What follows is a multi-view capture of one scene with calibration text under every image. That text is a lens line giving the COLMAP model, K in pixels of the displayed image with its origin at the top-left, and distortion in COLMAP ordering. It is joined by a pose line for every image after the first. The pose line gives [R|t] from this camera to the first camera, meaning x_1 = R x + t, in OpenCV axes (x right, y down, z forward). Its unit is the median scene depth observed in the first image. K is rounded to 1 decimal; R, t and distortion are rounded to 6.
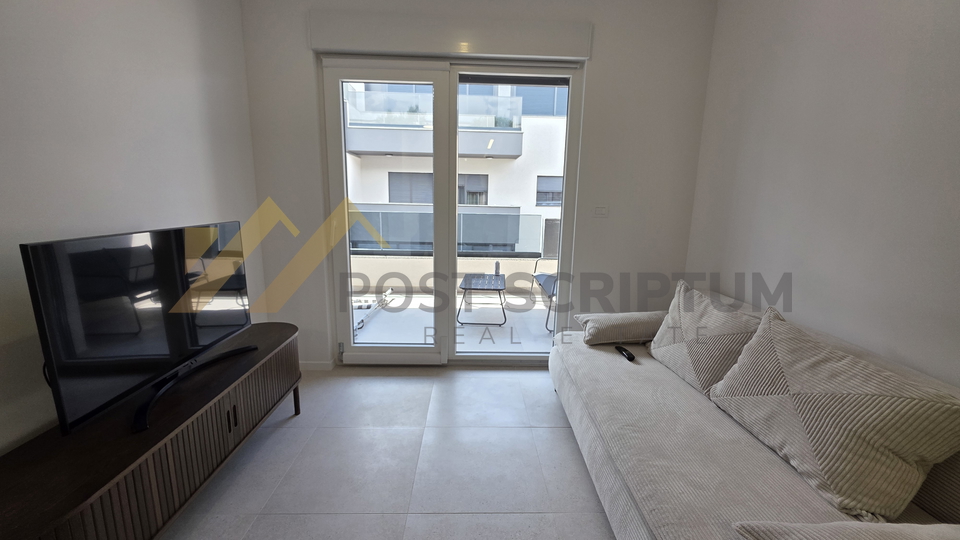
lens RADIAL K [[381.2, 0, 484.4], [0, 381.2, 270.9], [0, 0, 1]] dist [-0.000224, -0.000070]
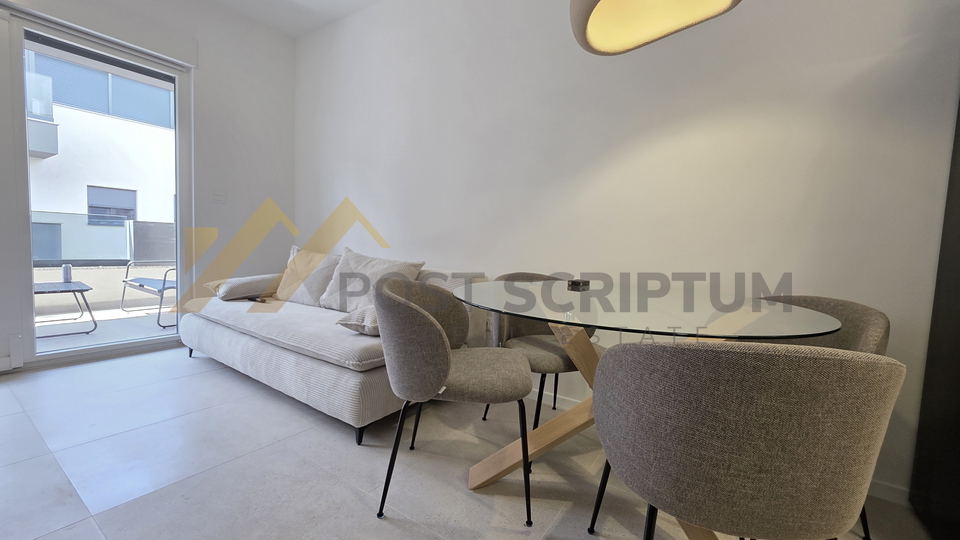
lens RADIAL K [[387.3, 0, 480.0], [0, 387.3, 270.0], [0, 0, 1]] dist [-0.000698, -0.000164]
pose [[0.582687, -0.049615, 0.811181, -0.210987], [0.124665, 0.991778, -0.028889, 0.204534], [-0.803078, 0.117959, 0.584081, -0.324322]]
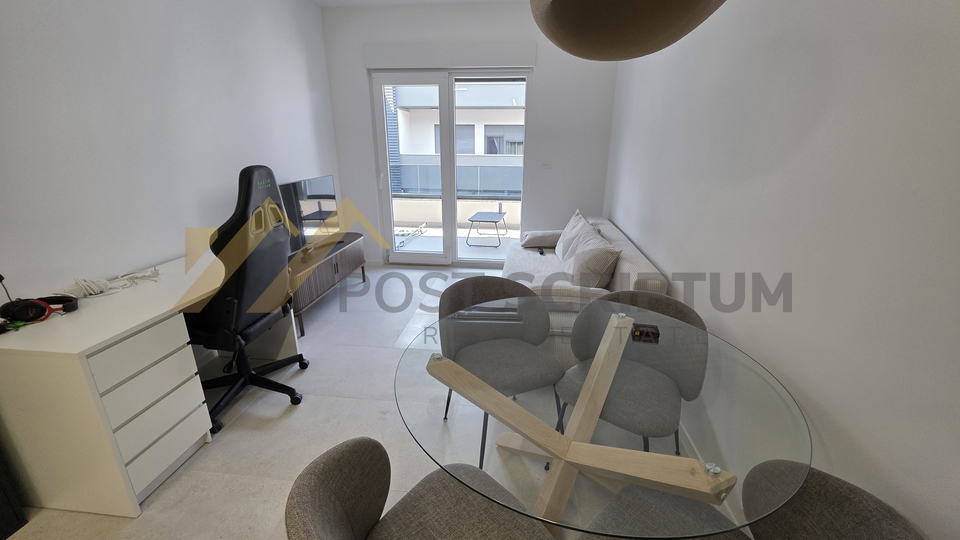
lens RADIAL K [[381.2, 0, 484.4], [0, 381.2, 270.9], [0, 0, 1]] dist [-0.000224, -0.000070]
pose [[0.990391, 0.030534, -0.134886, 0.295838], [-0.012611, 0.991199, 0.131777, 0.065726], [0.137722, -0.128809, 0.982059, -0.642868]]
